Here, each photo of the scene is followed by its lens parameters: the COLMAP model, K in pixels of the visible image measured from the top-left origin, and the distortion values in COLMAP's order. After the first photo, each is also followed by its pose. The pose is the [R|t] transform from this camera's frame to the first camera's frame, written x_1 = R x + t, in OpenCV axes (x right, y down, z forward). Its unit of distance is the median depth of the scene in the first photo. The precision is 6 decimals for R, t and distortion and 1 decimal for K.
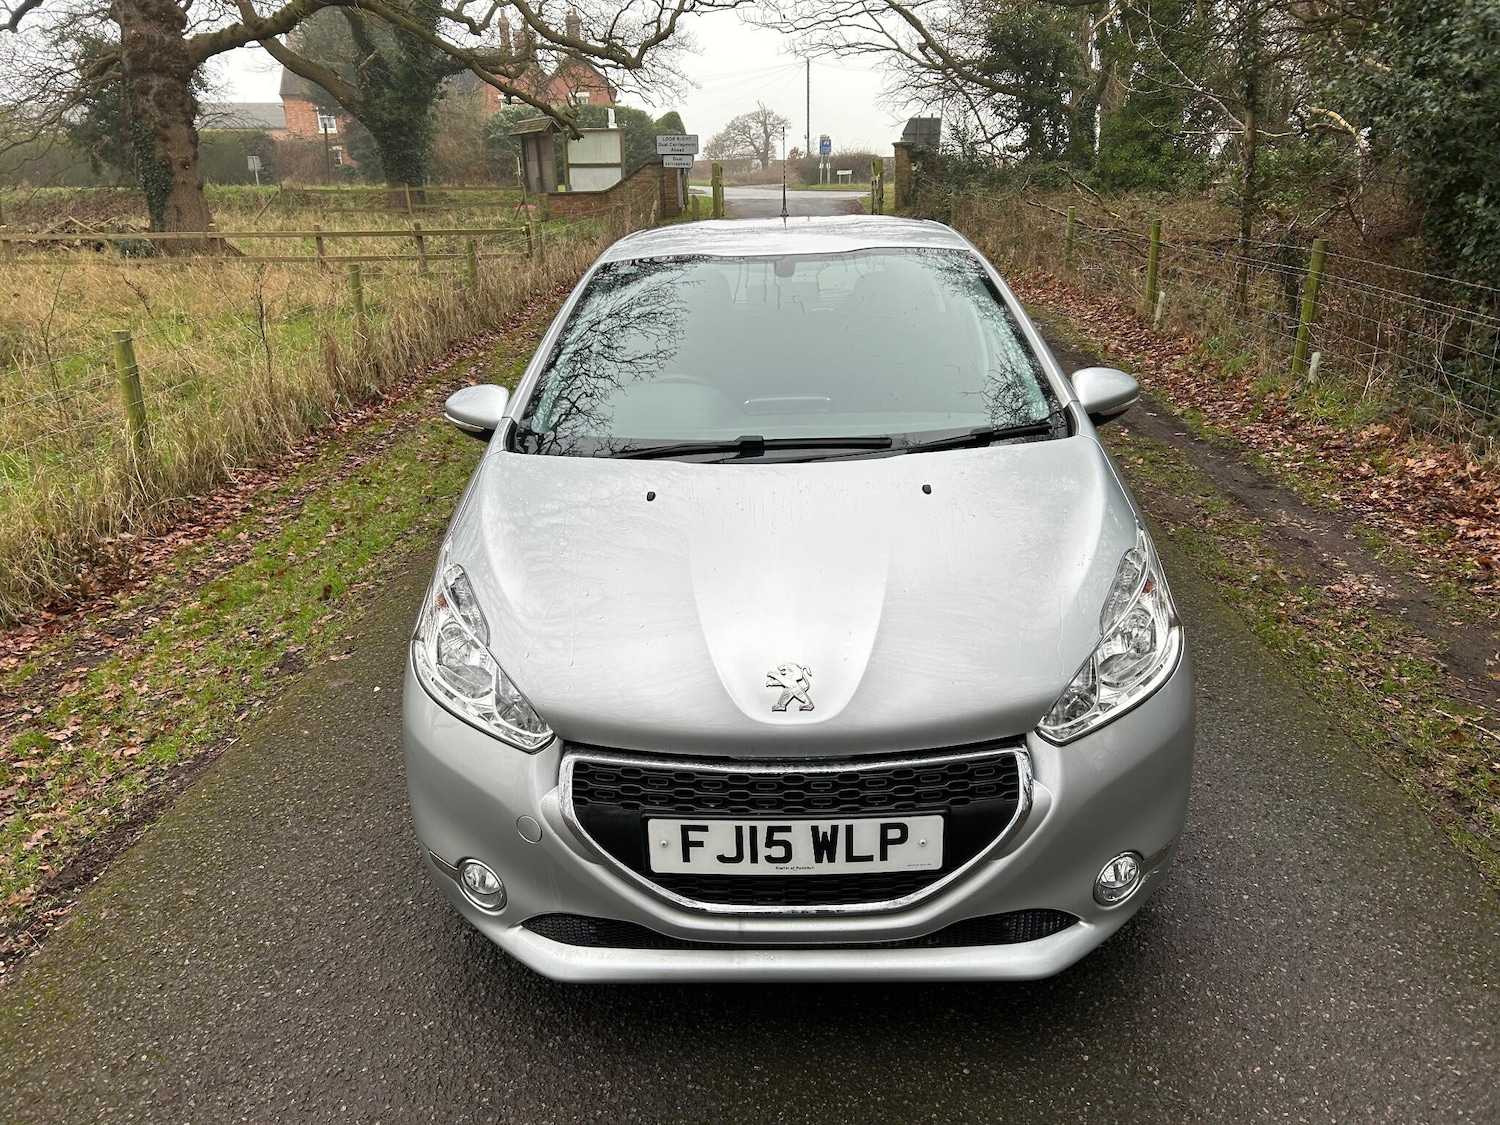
lens RADIAL K [[1135.8, 0, 750.0], [0, 1135.8, 562.5], [0, 0, 1]] dist [0.056142, -0.066970]
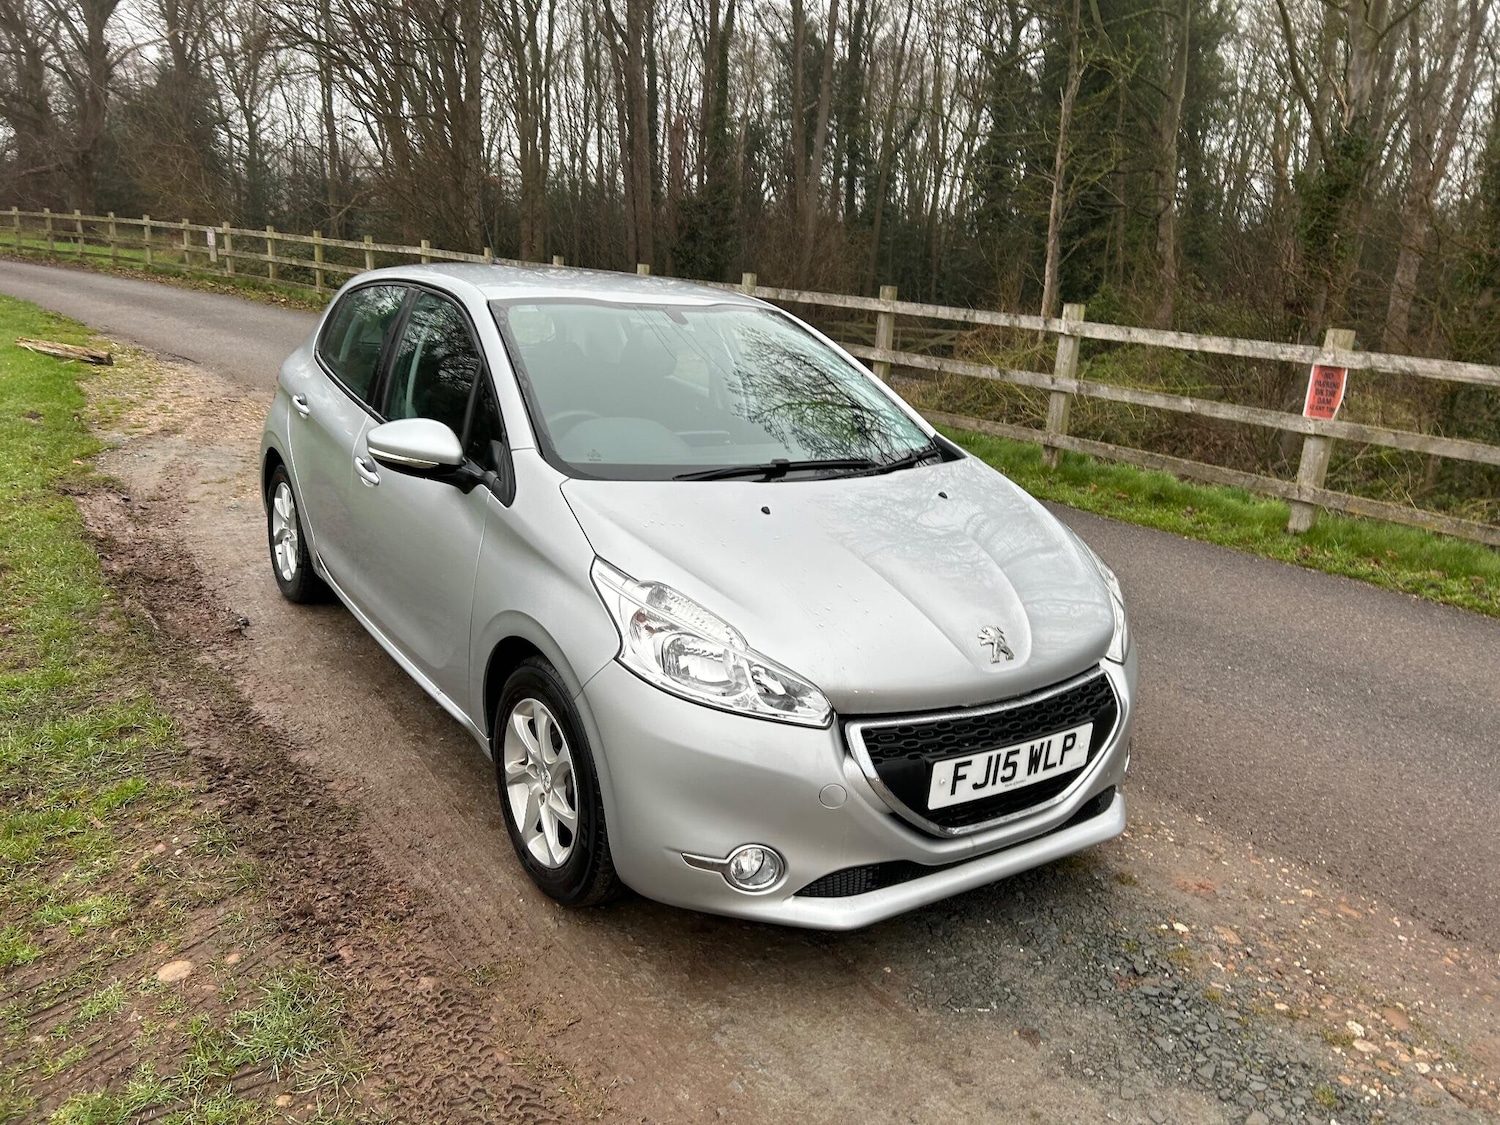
lens RADIAL K [[1162.5, 0, 750.0], [0, 1162.5, 562.5], [0, 0, 1]] dist [0.004377, 0.004538]
pose [[0.797268, -0.064939, 0.600122, -0.935325], [0.101210, 0.994503, -0.026843, 0.026403], [-0.595080, 0.082140, 0.799458, 0.112245]]
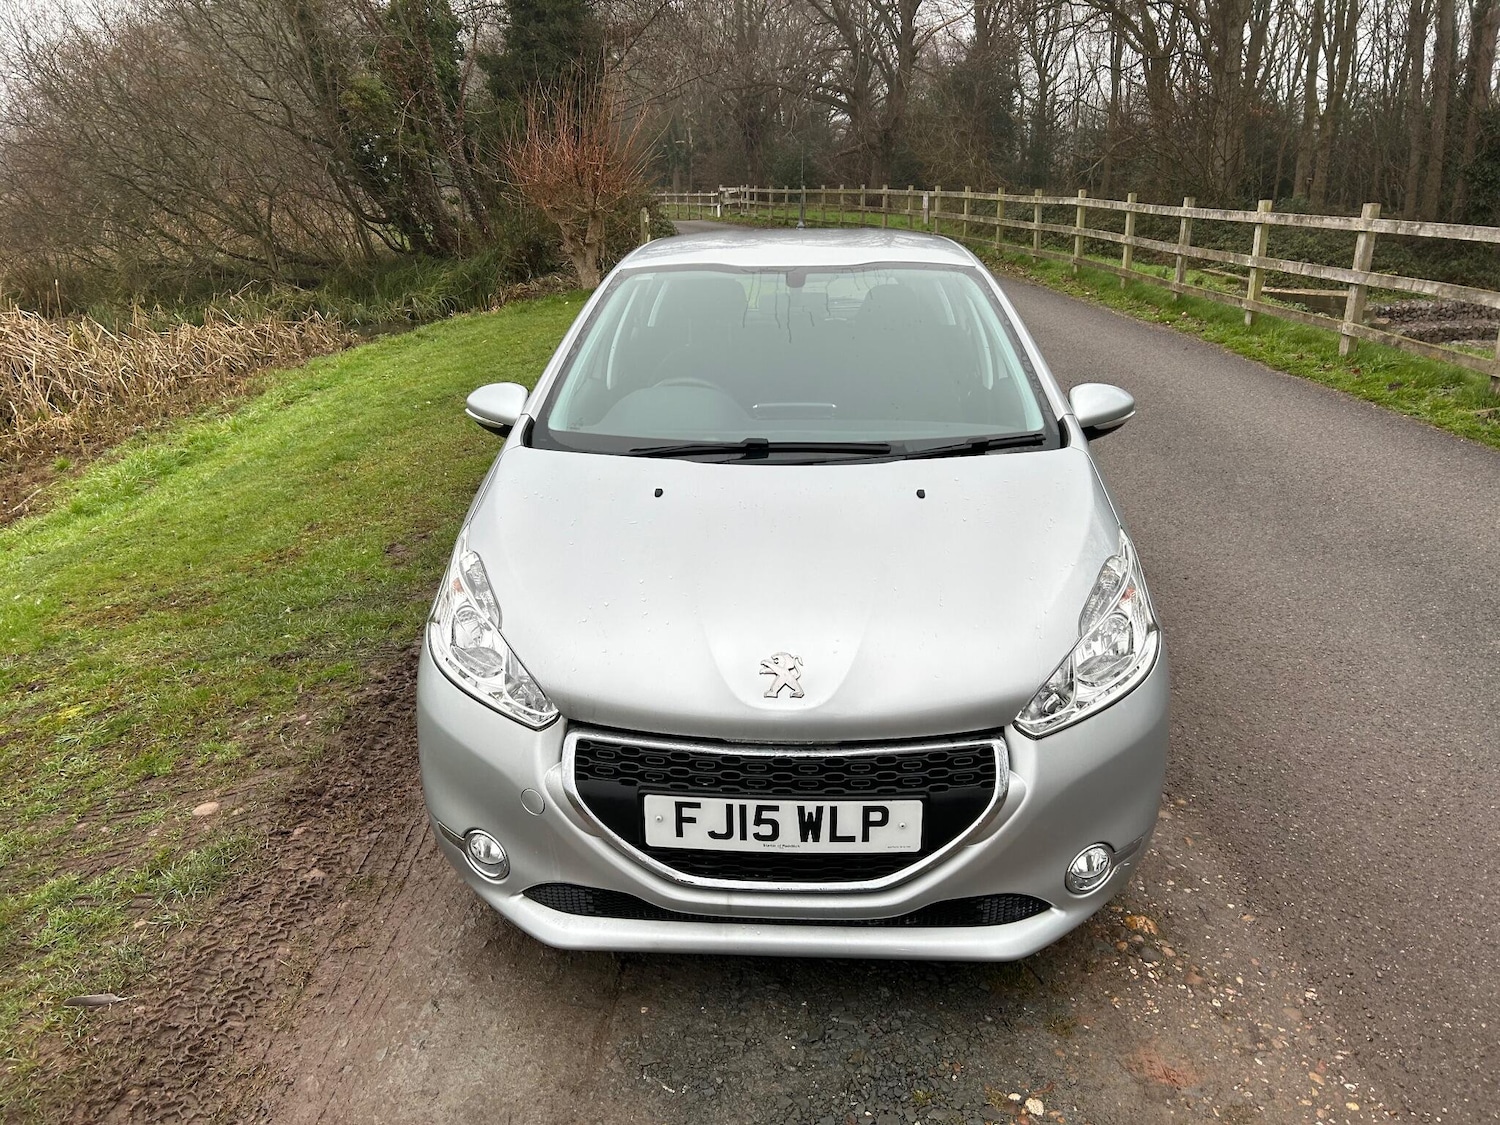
lens RADIAL K [[1135.8, 0, 750.0], [0, 1135.8, 562.5], [0, 0, 1]] dist [0.056142, -0.066970]
pose [[0.999434, 0.030541, -0.014111, 0.016639], [-0.030622, 0.999516, -0.005512, 0.011048], [0.013936, 0.005941, 0.999885, -0.059422]]
